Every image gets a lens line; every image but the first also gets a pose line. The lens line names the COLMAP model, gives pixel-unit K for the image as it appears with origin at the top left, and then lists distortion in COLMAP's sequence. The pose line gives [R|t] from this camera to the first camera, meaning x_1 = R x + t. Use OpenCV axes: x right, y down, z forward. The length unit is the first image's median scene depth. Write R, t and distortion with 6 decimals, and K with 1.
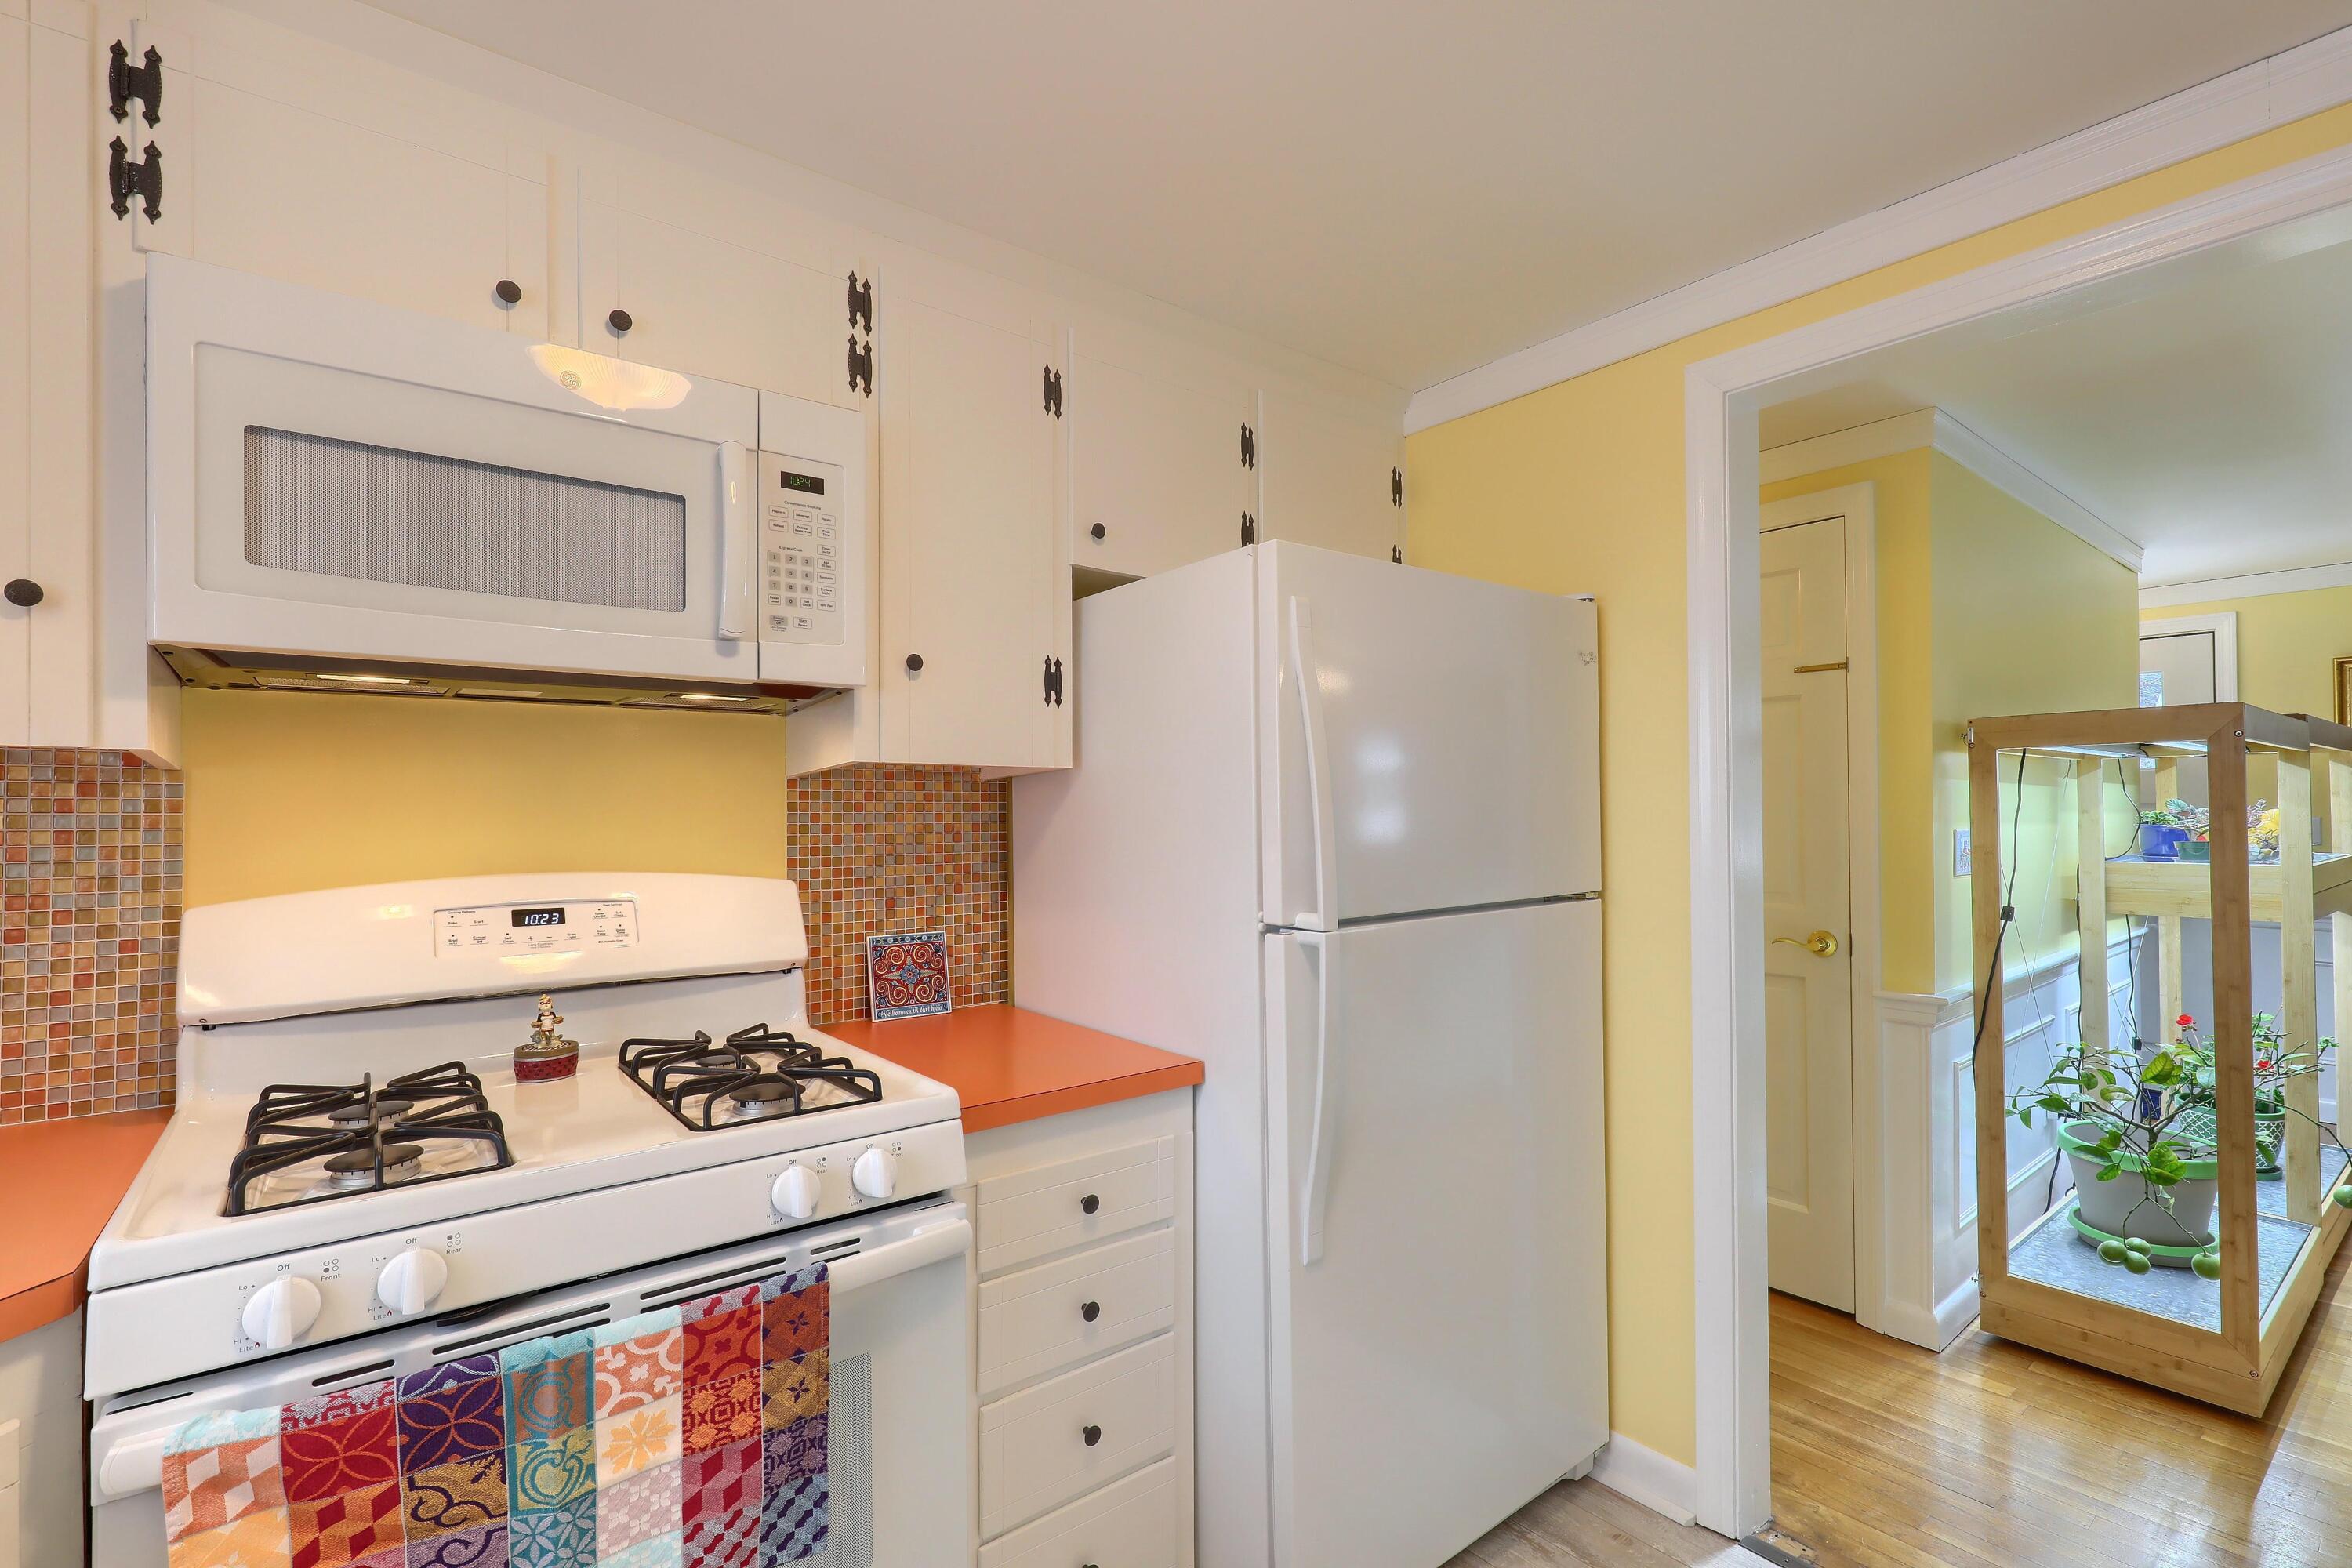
lens RADIAL K [[1058.8, 0, 1176.2], [0, 1058.8, 802.4], [0, 0, 1]] dist [-0.001846, -0.000553]
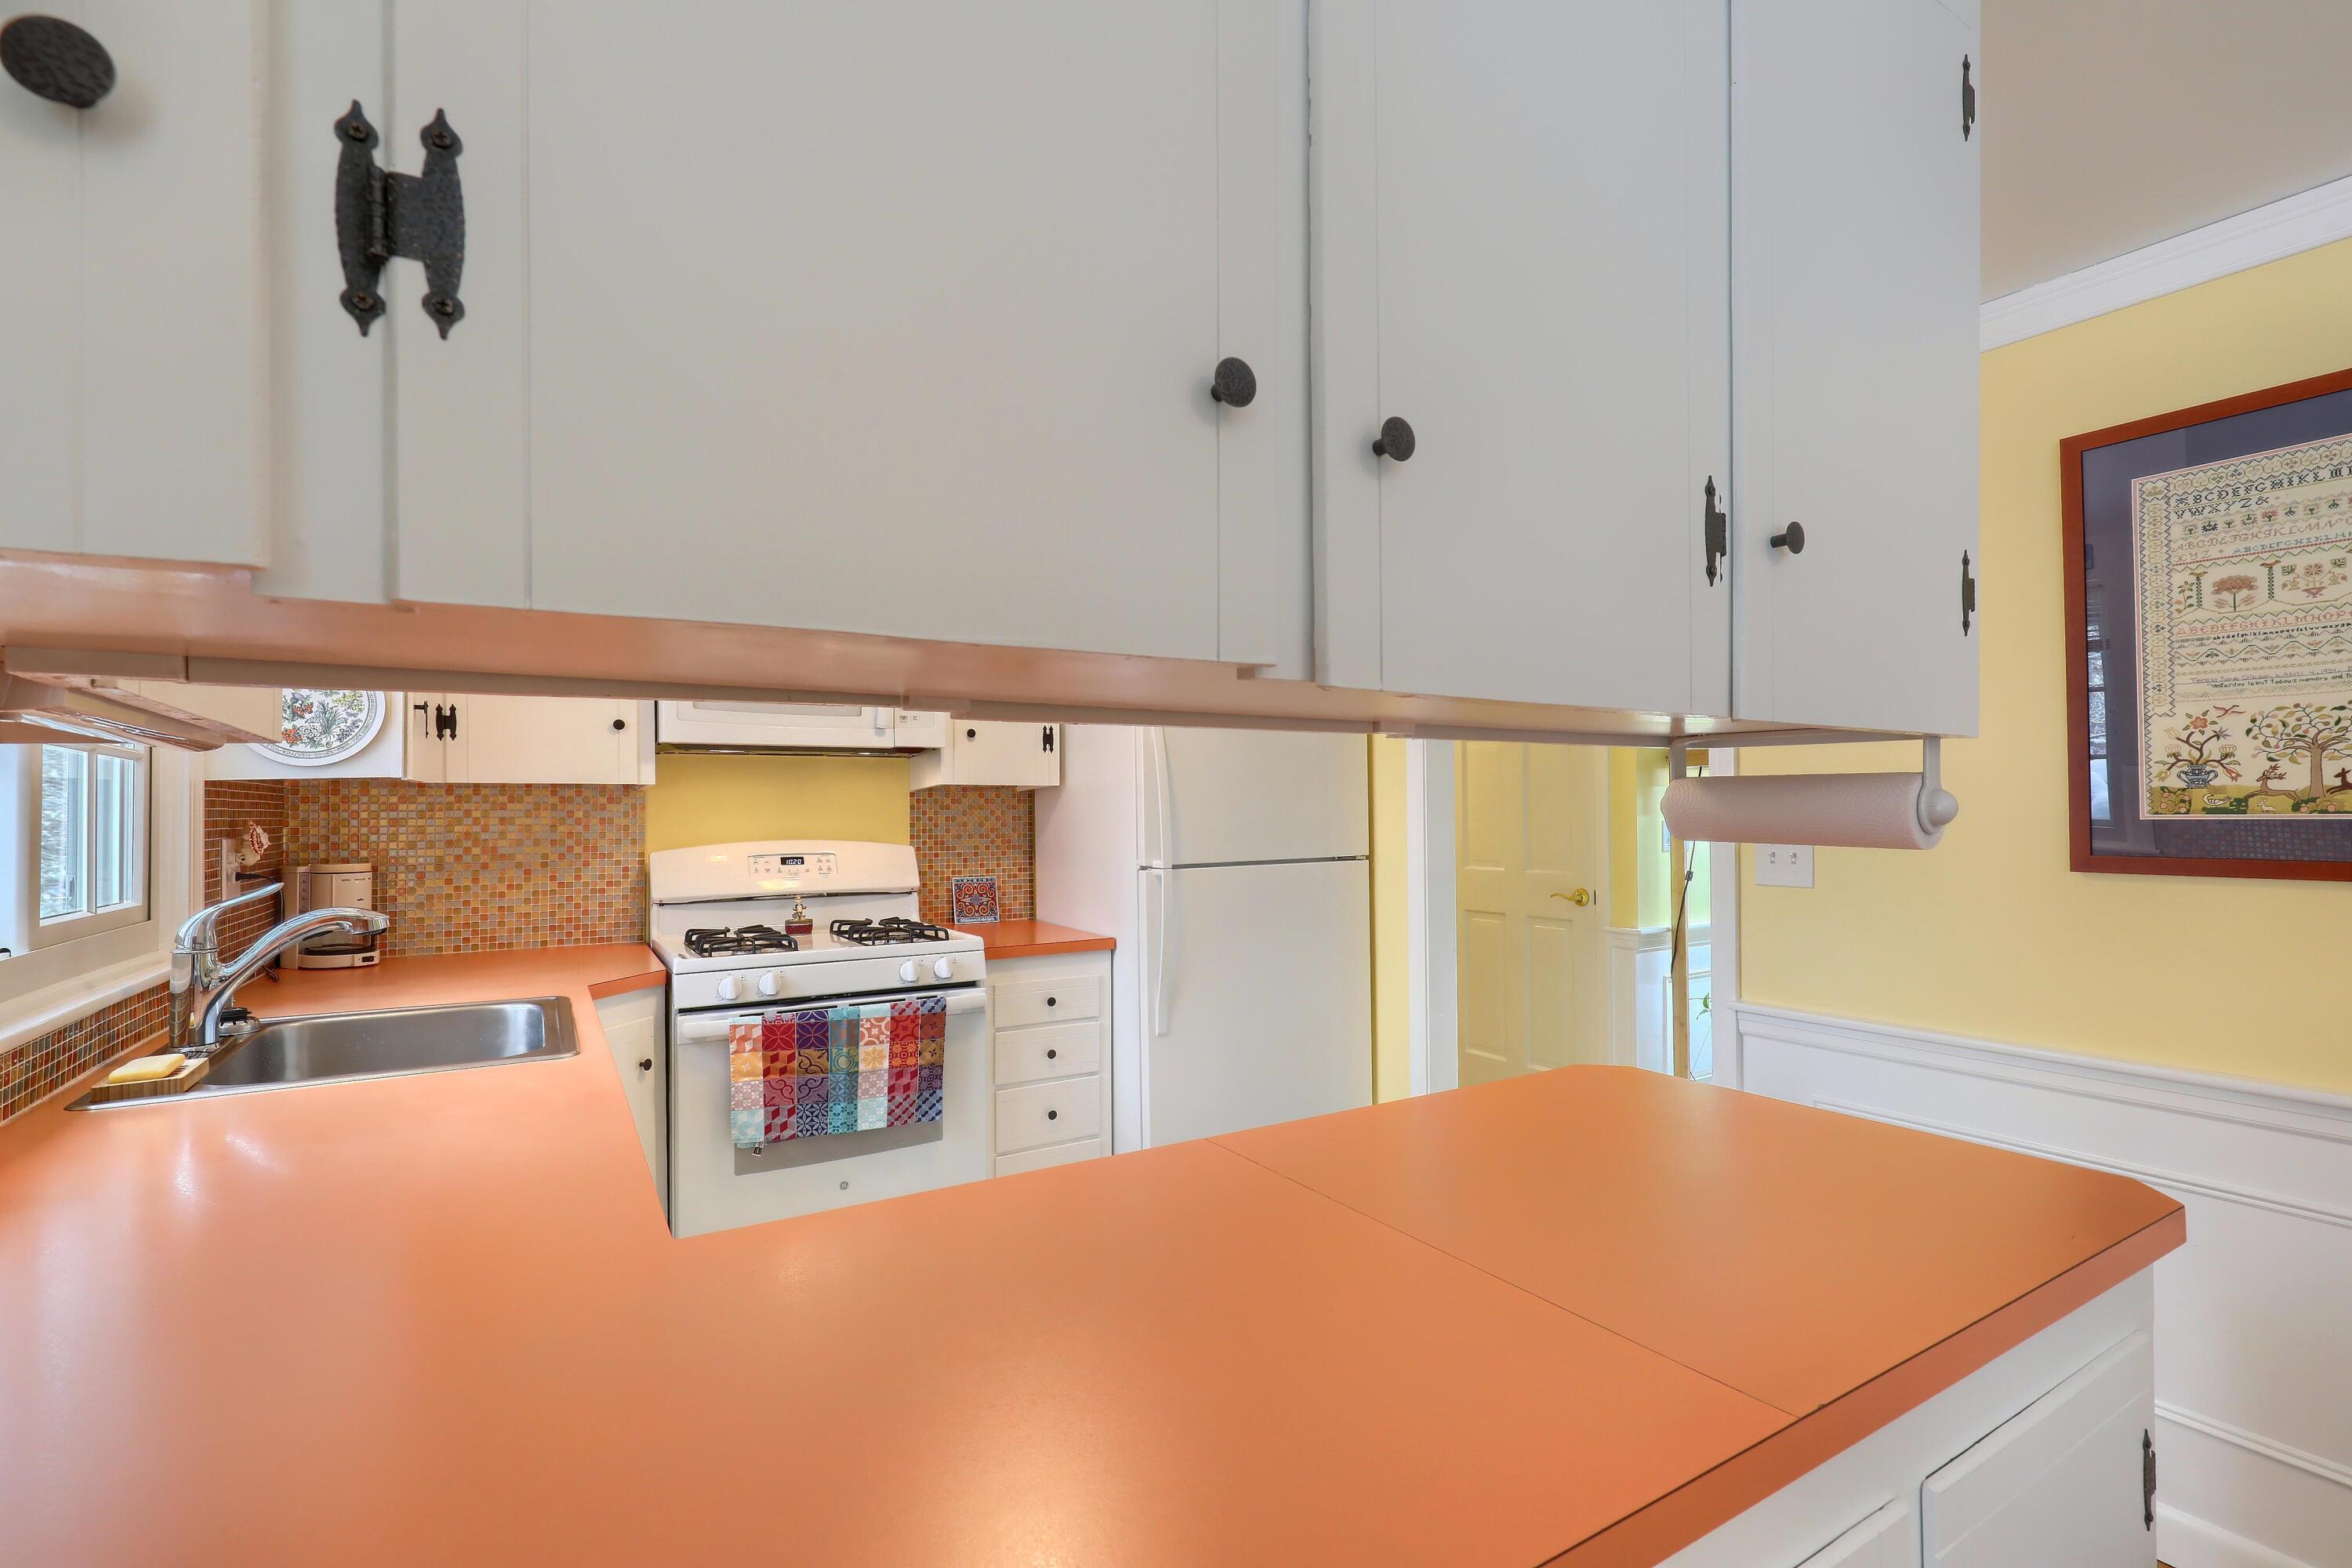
lens RADIAL K [[1058.8, 0, 1182.0], [0, 1058.8, 803.2], [0, 0, 1]] dist [-0.001846, -0.000553]
pose [[0.993815, -0.001467, -0.111040, 0.361967], [0.001818, 0.999994, 0.003054, -0.008607], [0.111035, -0.003237, 0.993811, -0.915283]]
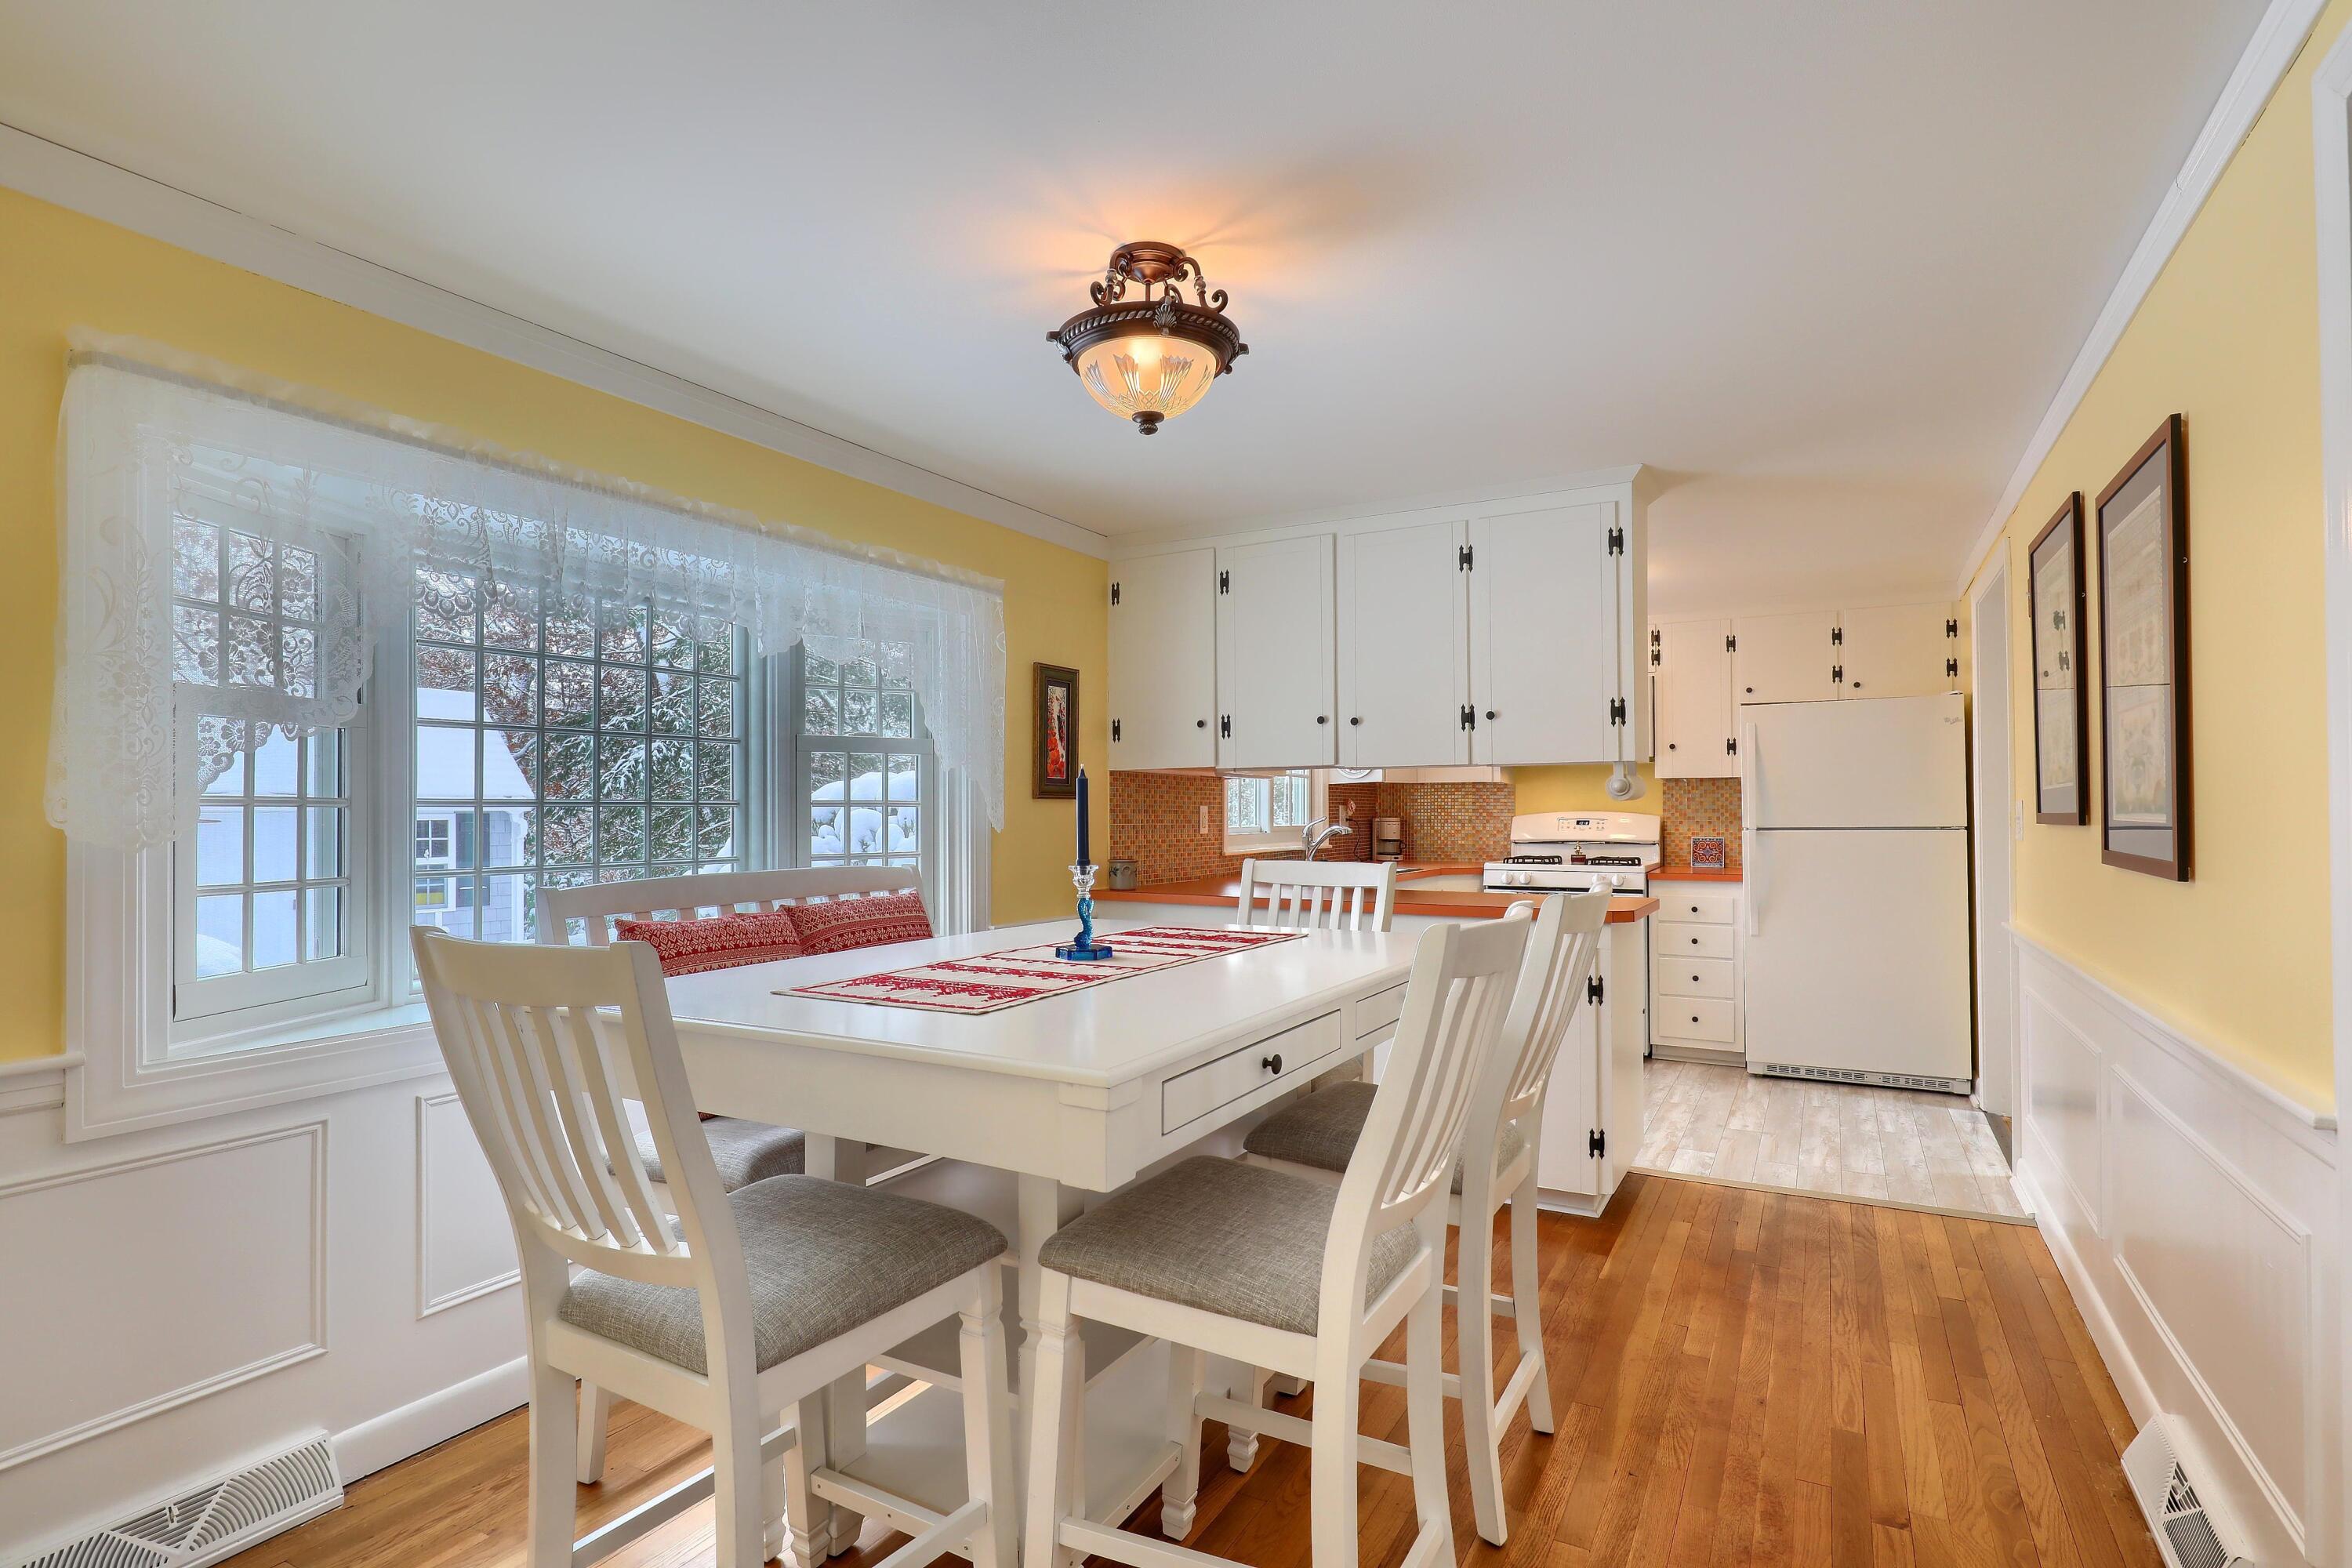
lens RADIAL K [[1167.3, 0, 1172.7], [0, 1167.3, 794.1], [0, 0, 1]] dist [-0.000671, -0.000068]
pose [[0.380109, -0.009924, -0.924888, 2.490870], [0.011458, 0.999916, -0.006020, 0.016527], [0.924871, -0.008309, 0.380191, -1.777102]]
